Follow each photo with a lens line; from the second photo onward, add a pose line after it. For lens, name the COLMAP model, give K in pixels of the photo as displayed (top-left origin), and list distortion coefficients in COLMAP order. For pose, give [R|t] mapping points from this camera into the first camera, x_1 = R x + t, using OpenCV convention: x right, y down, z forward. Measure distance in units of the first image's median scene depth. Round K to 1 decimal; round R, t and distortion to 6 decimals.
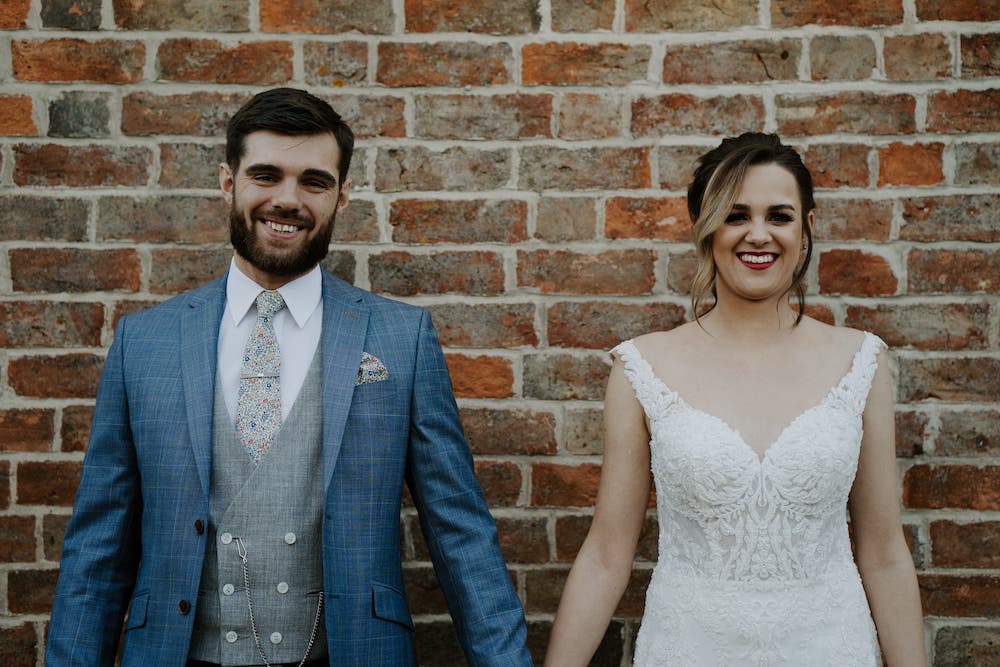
lens RADIAL K [[2790.4, 0, 500.0], [0, 2790.4, 333.5], [0, 0, 1]] dist [0.672215, -2.515878]
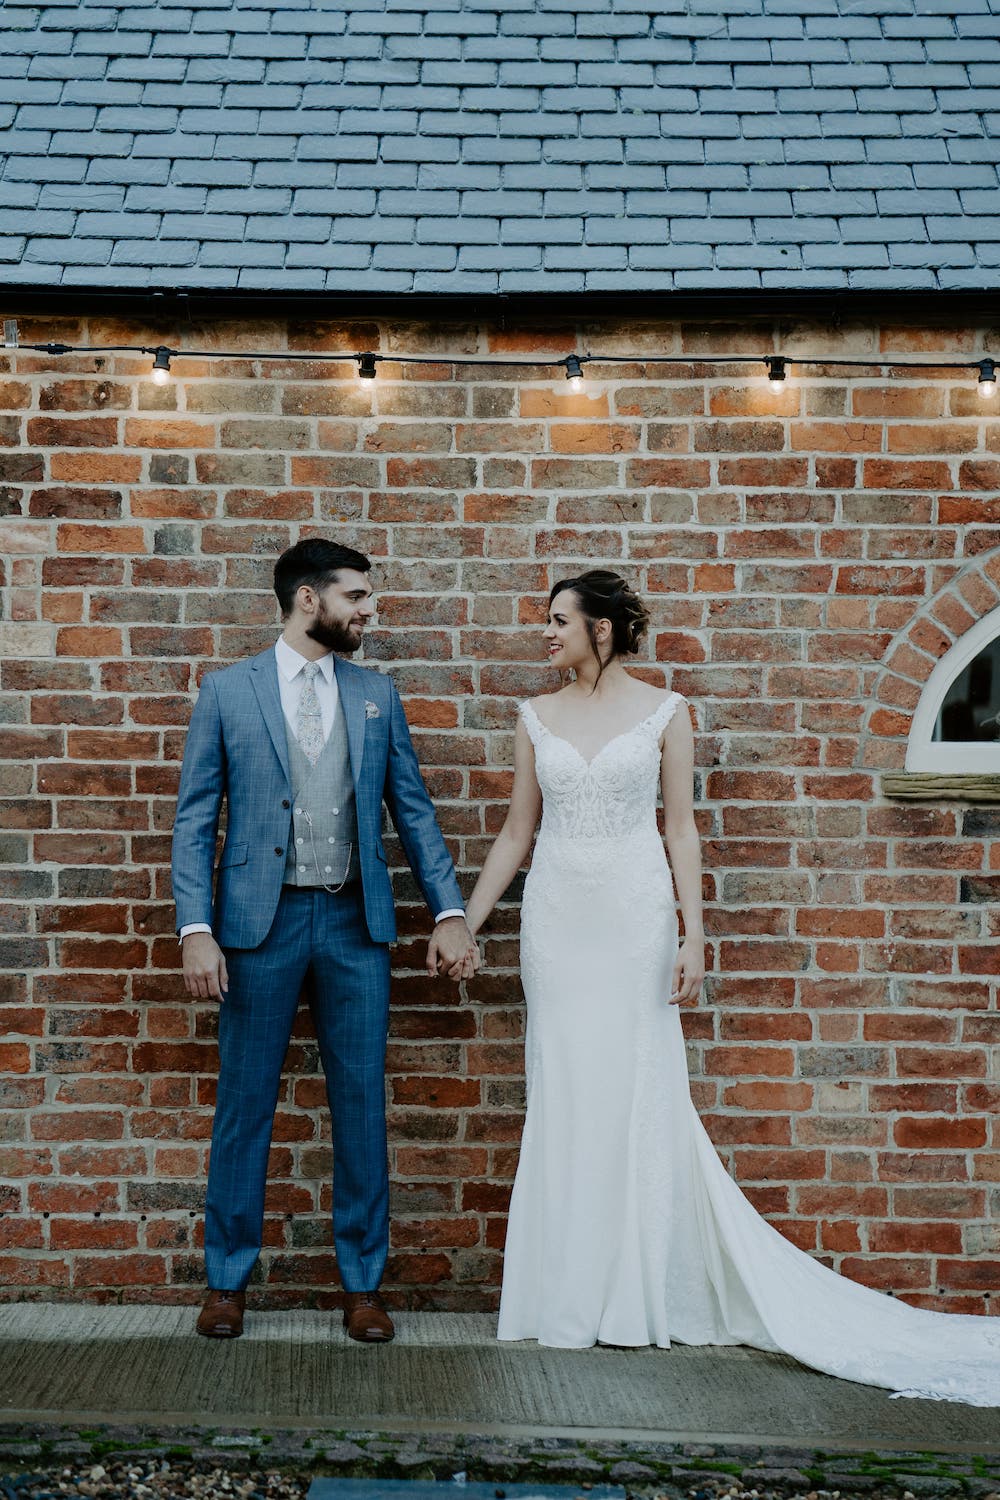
lens RADIAL K [[4185.6, 0, 522.6], [0, 4185.6, 795.9], [0, 0, 1]] dist [0.672215, -2.515878]
pose [[0.999240, 0.005321, 0.038627, -0.048000], [-0.006749, 0.999294, 0.036951, -0.024468], [-0.038403, -0.037184, 0.998570, -1.290306]]
